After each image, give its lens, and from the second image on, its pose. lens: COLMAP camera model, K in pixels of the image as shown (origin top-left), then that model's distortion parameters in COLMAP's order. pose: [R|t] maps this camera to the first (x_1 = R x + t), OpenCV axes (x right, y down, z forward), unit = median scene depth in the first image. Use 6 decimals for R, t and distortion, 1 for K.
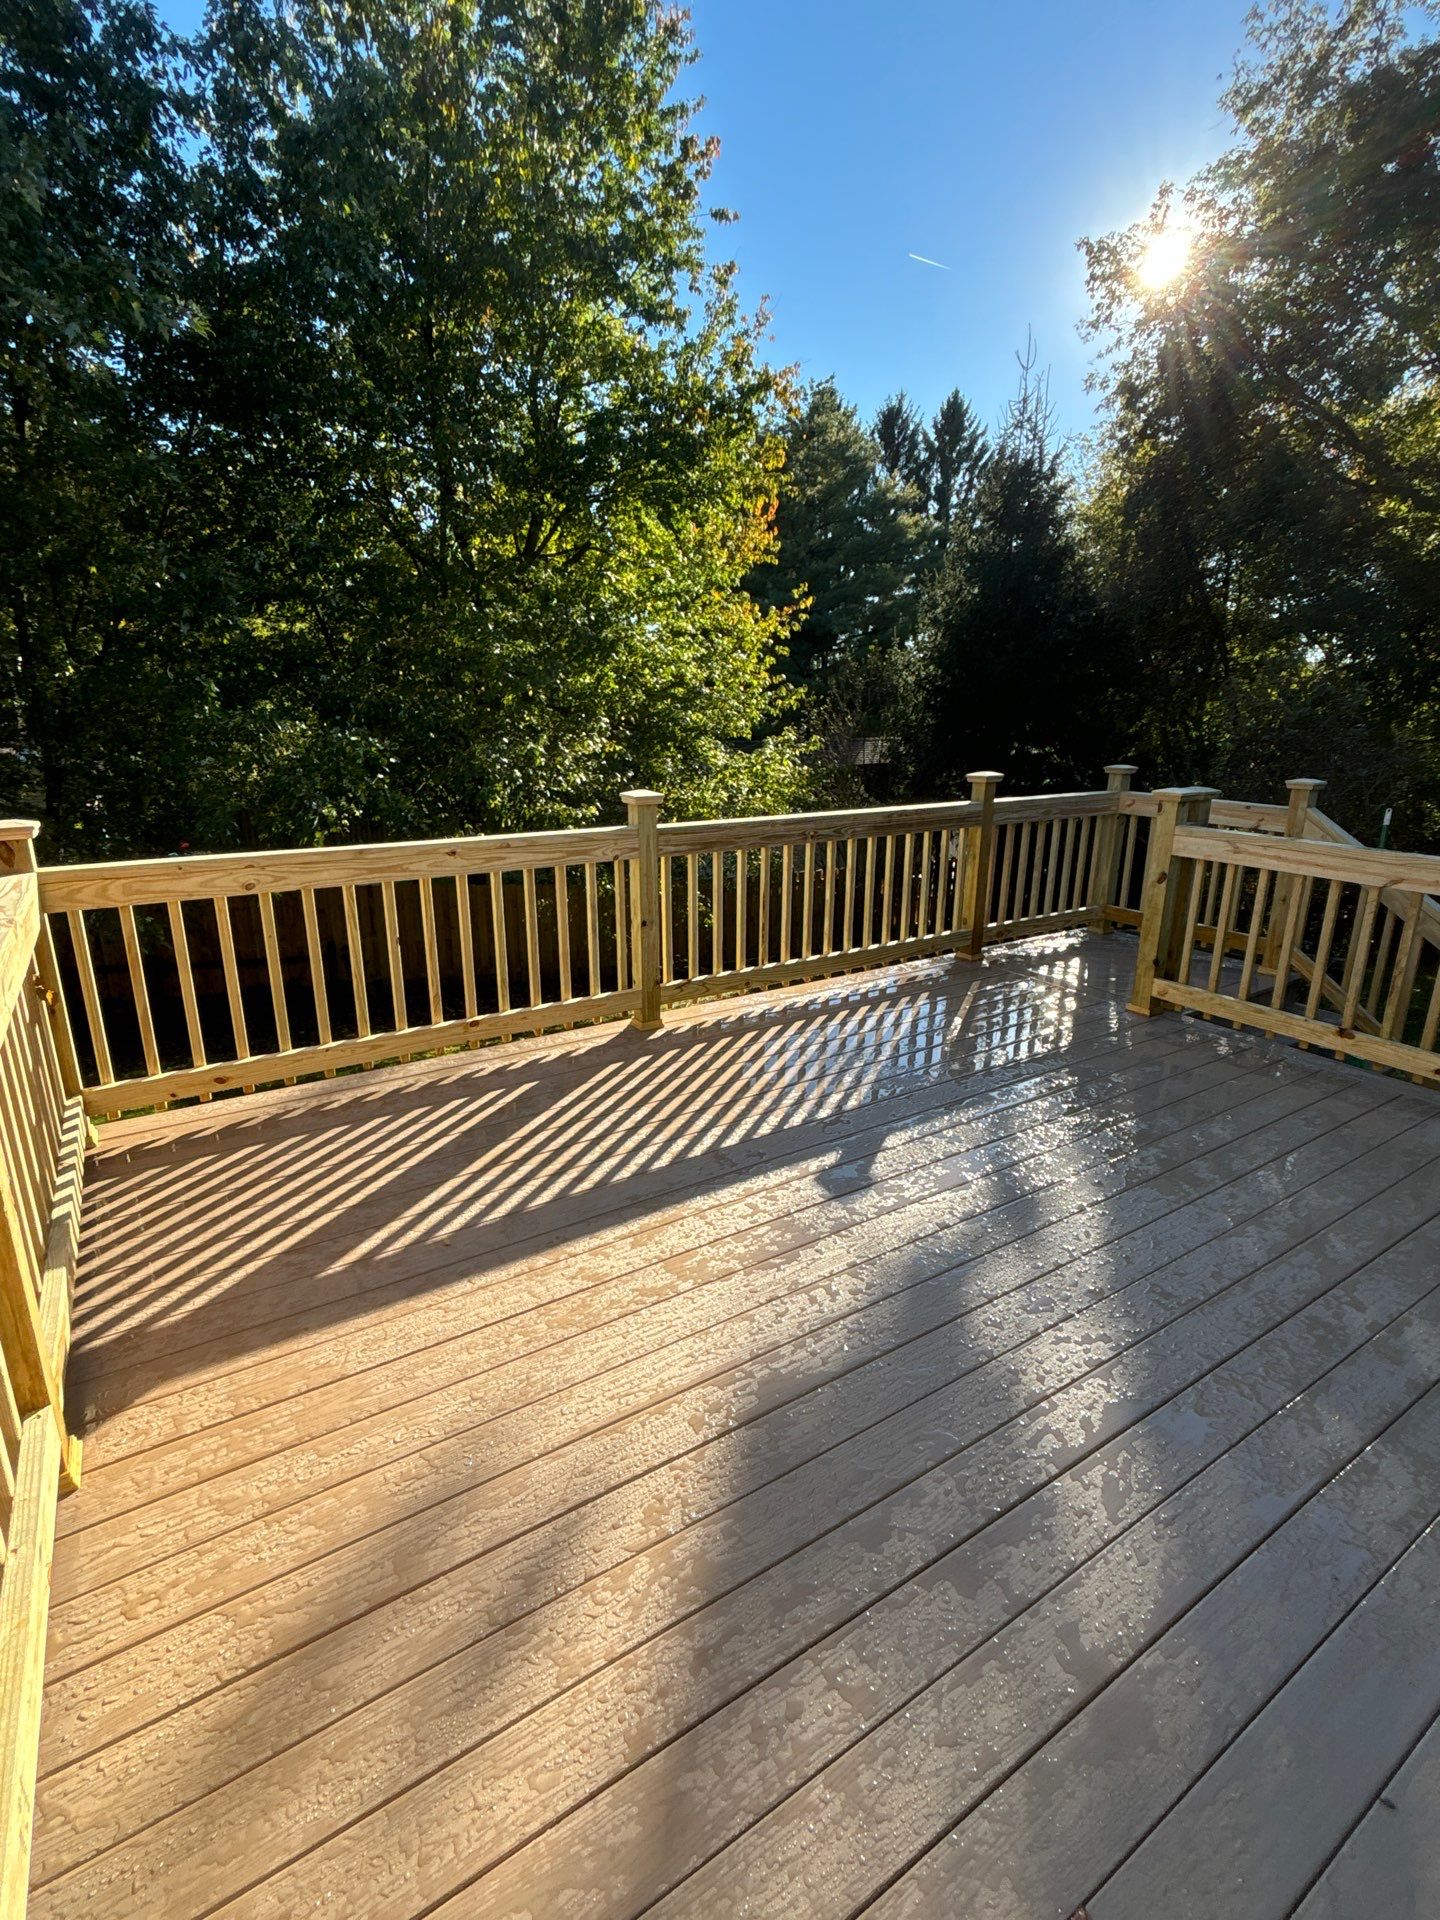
lens RADIAL K [[893.7, 0, 726.4], [0, 893.7, 953.6], [0, 0, 1]] dist [-0.000763, 0.001353]
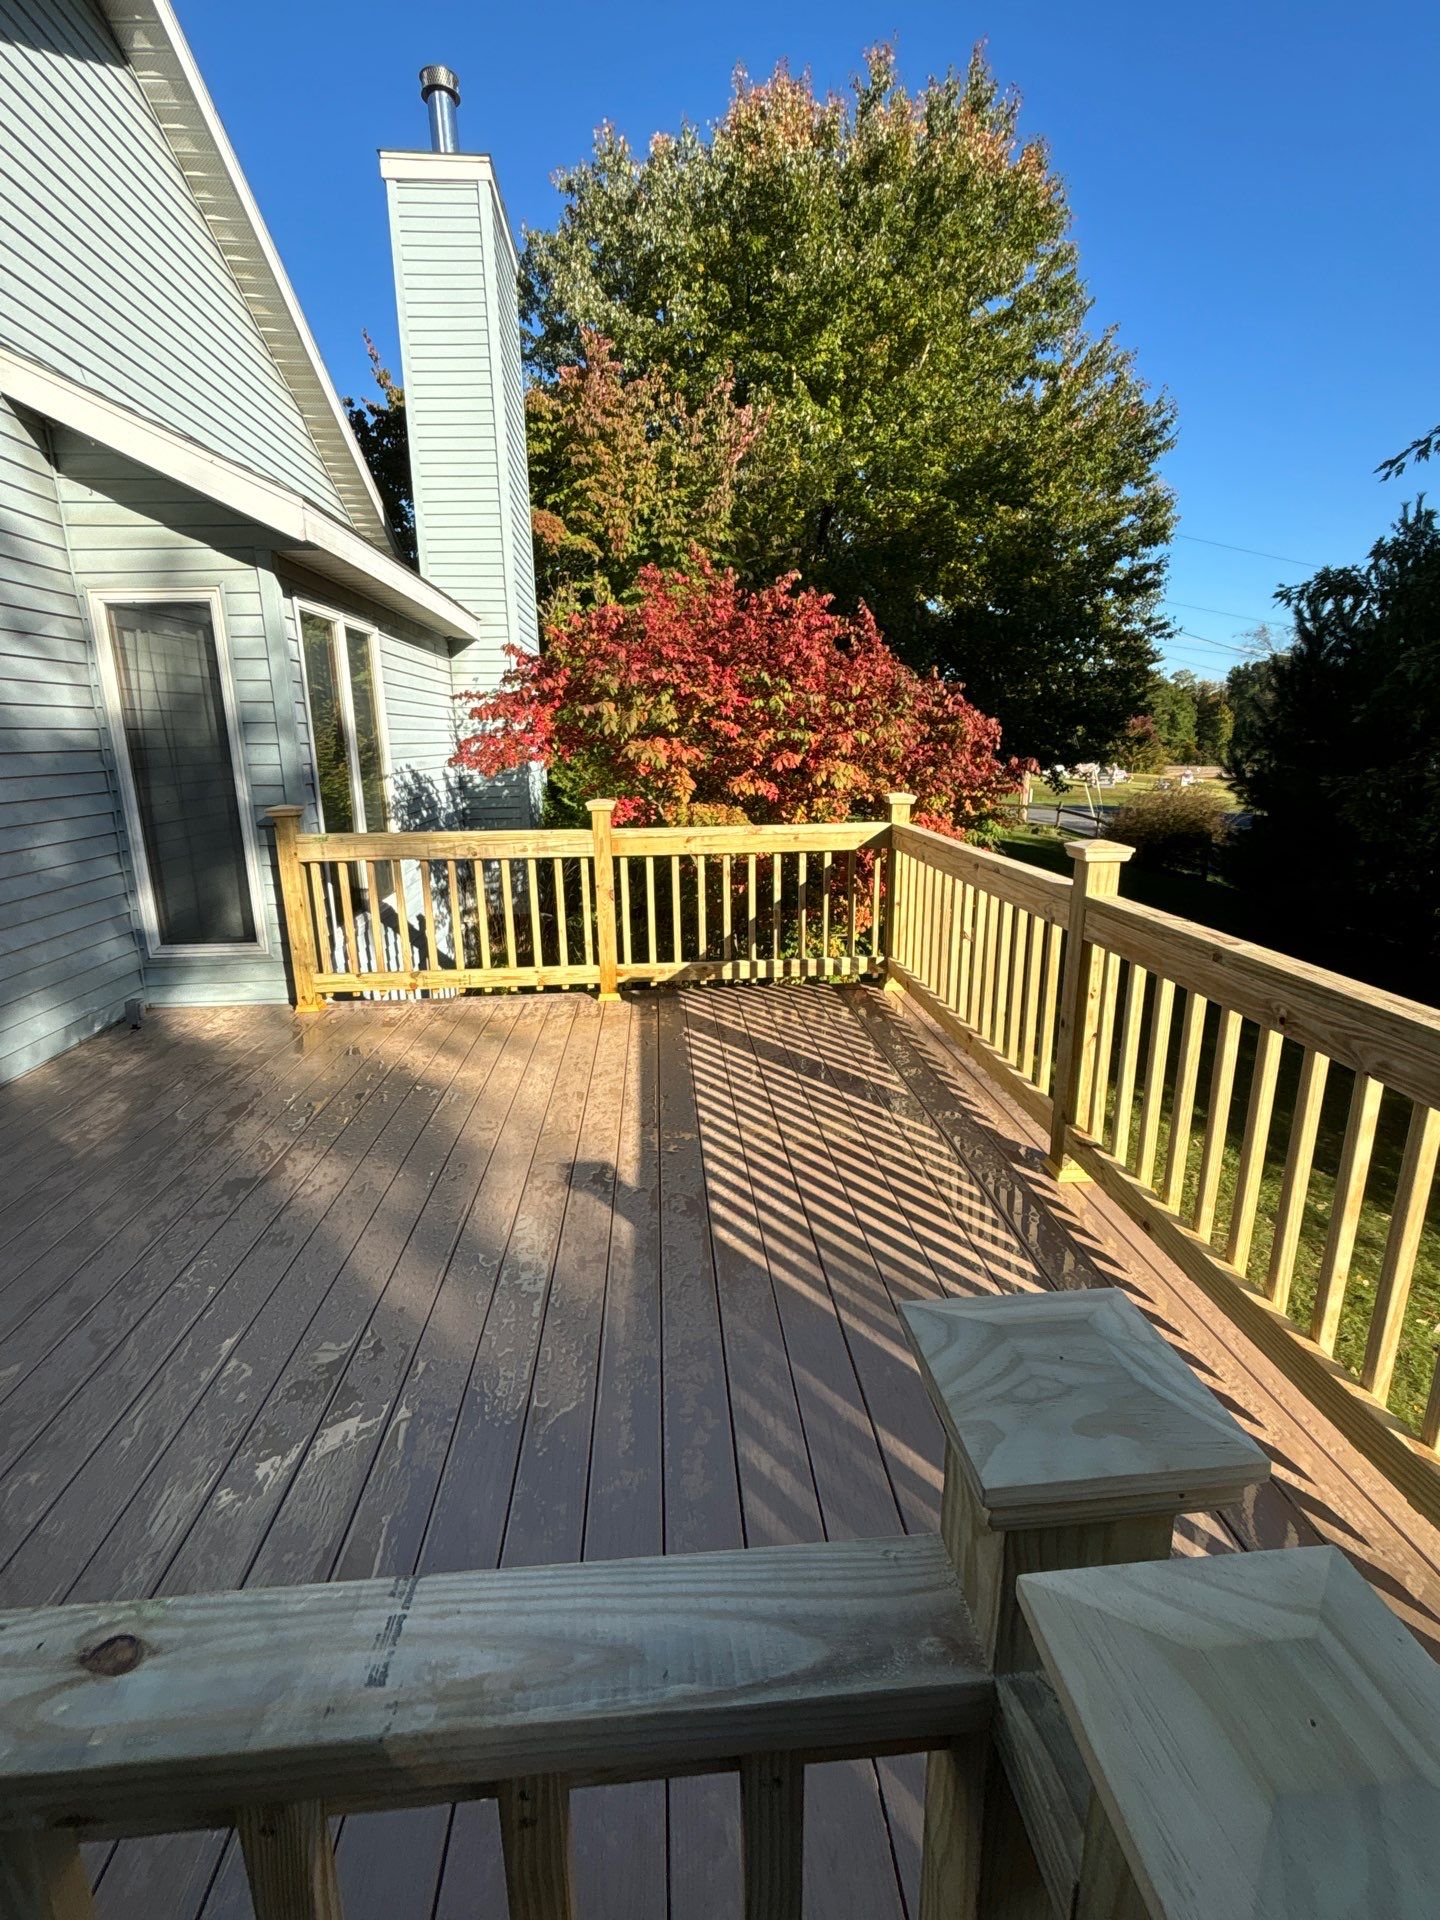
lens RADIAL K [[893.7, 0, 720.9], [0, 893.7, 958.5], [0, 0, 1]] dist [-0.000763, 0.001353]
pose [[-0.479081, 0.219014, -0.850008, 0.622806], [-0.231346, 0.902628, 0.362963, -0.272496], [0.846735, 0.370535, -0.381764, 1.003247]]
